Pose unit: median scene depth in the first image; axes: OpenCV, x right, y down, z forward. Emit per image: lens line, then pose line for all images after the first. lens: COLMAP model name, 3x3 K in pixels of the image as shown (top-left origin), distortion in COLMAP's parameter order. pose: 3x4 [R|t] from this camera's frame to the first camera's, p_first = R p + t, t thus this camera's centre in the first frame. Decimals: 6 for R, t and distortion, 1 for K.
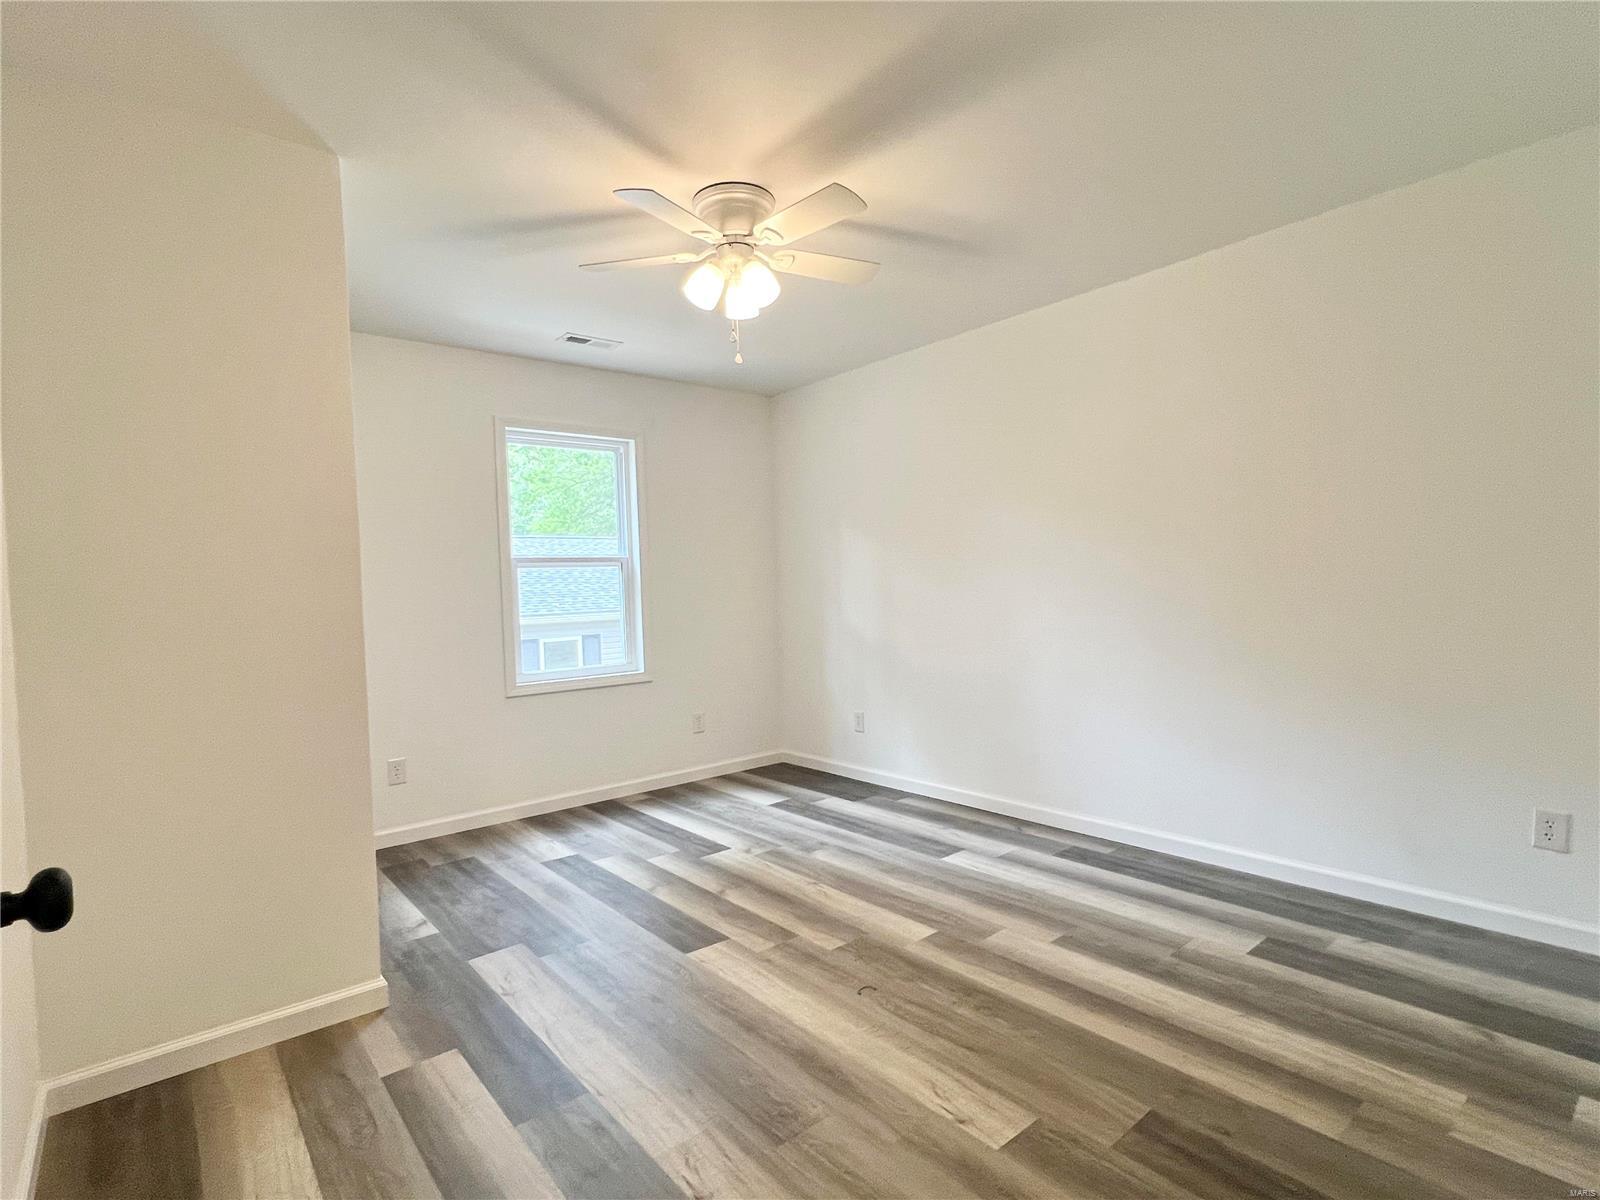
lens RADIAL K [[799.6, 0, 802.9], [0, 799.6, 597.4], [0, 0, 1]] dist [-0.002583, 0.000242]
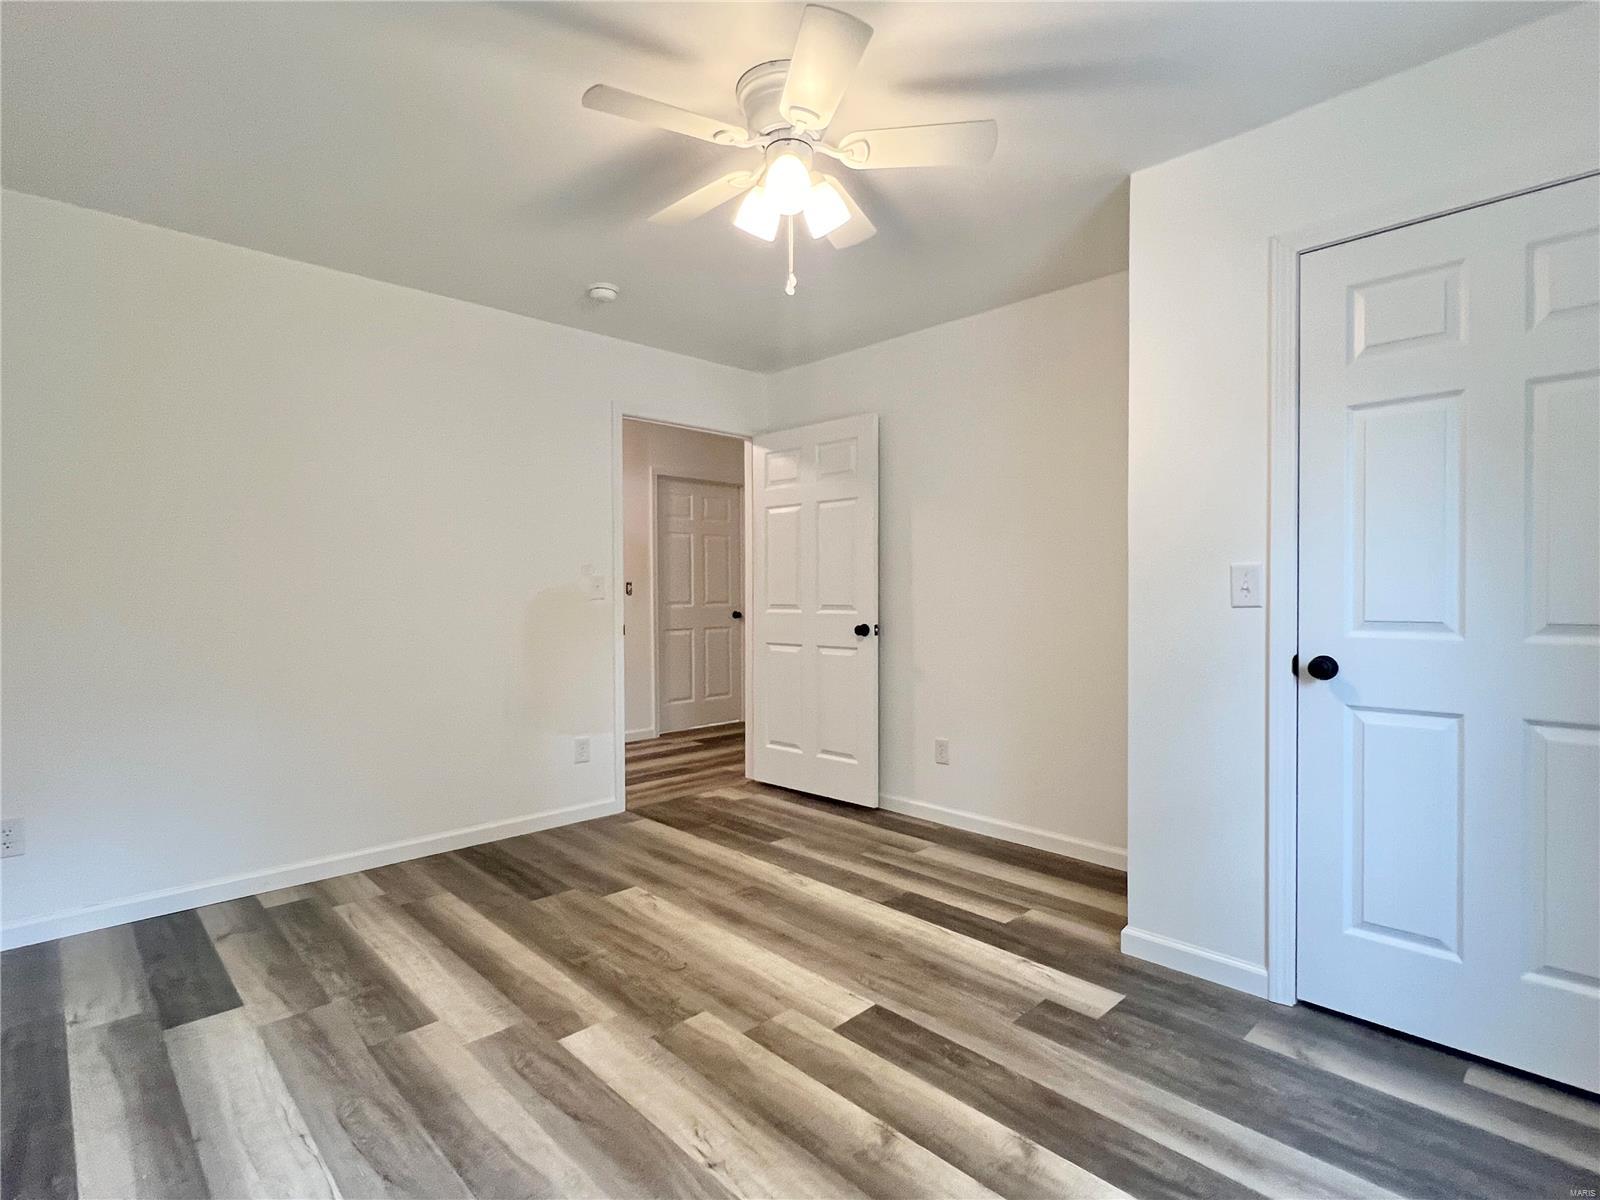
lens RADIAL K [[799.6, 0, 798.9], [0, 799.6, 603.2], [0, 0, 1]] dist [-0.002583, 0.000242]
pose [[-0.997020, 0.038715, -0.066729, -0.021700], [0.036281, 0.998645, 0.037303, -0.015159], [0.068083, 0.034771, -0.997074, 1.627229]]
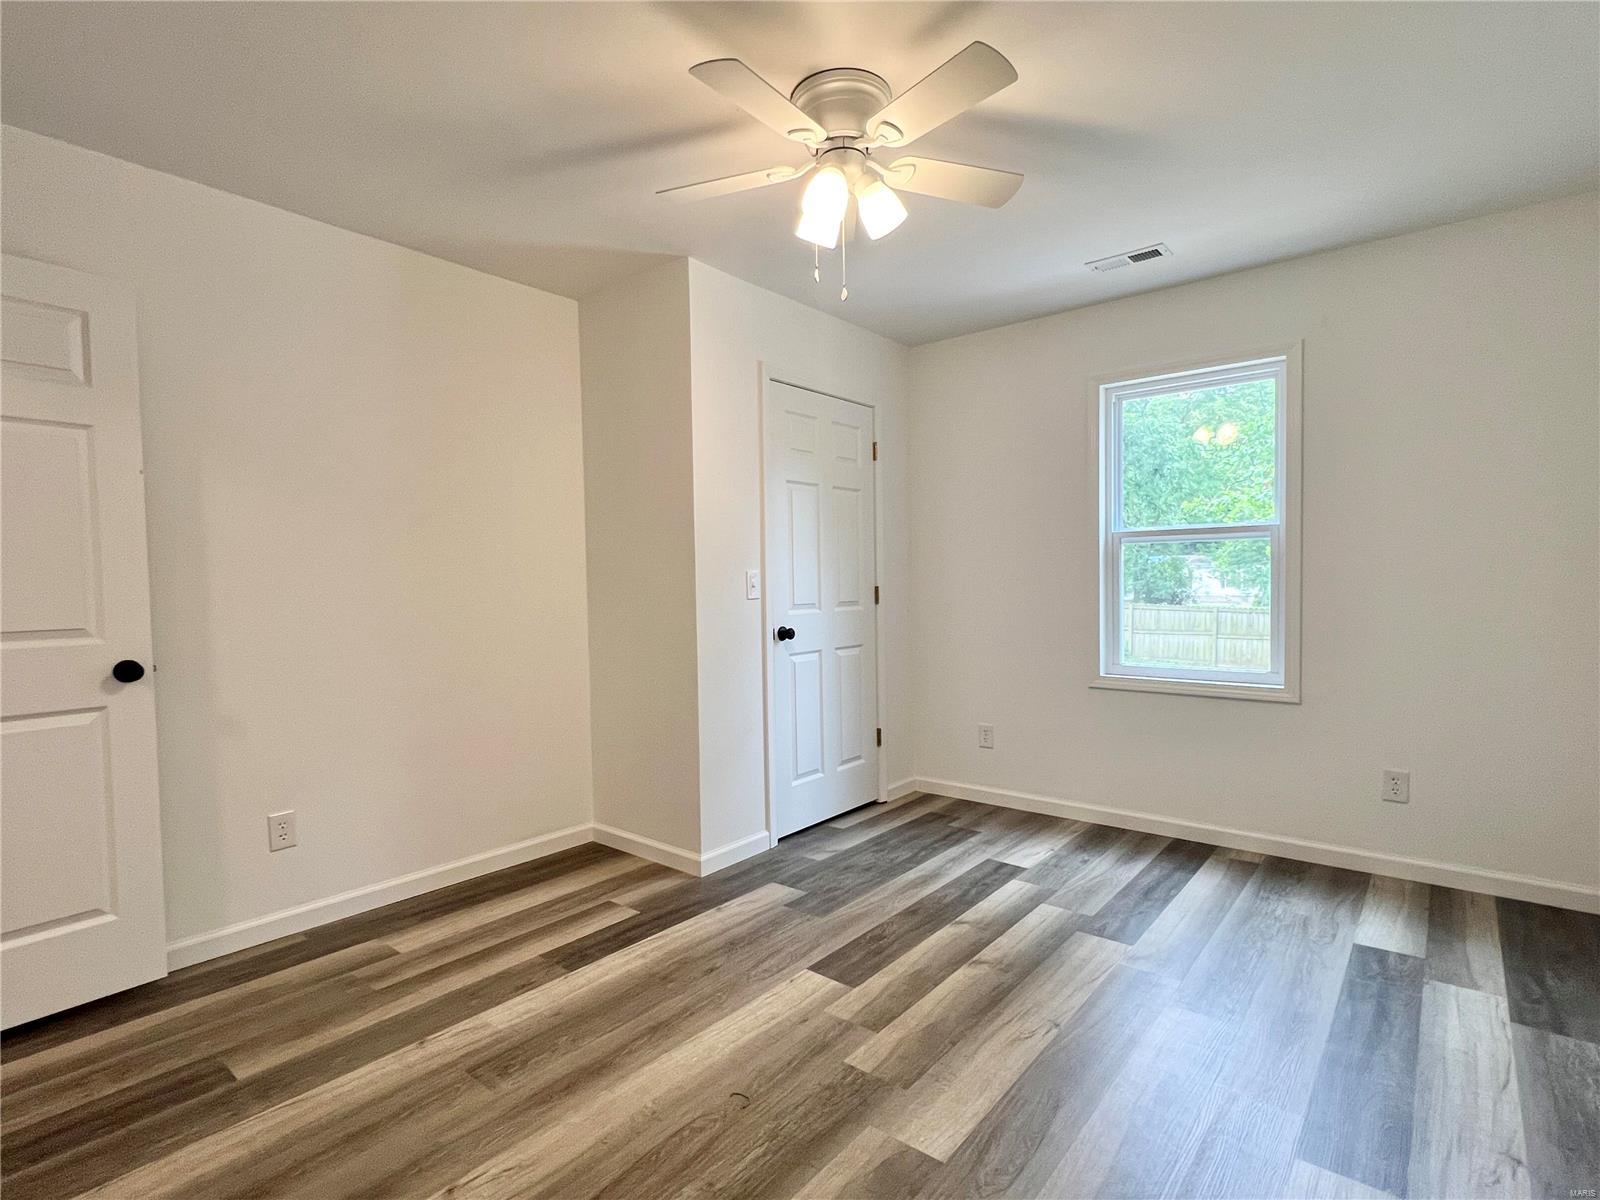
lens RADIAL K [[799.6, 0, 794.2], [0, 799.6, 600.1], [0, 0, 1]] dist [-0.002583, 0.000242]
pose [[0.181543, 0.055037, -0.981842, 0.657738], [-0.008871, 0.998484, 0.054329, -0.029141], [0.983343, -0.001154, 0.181756, 0.726289]]
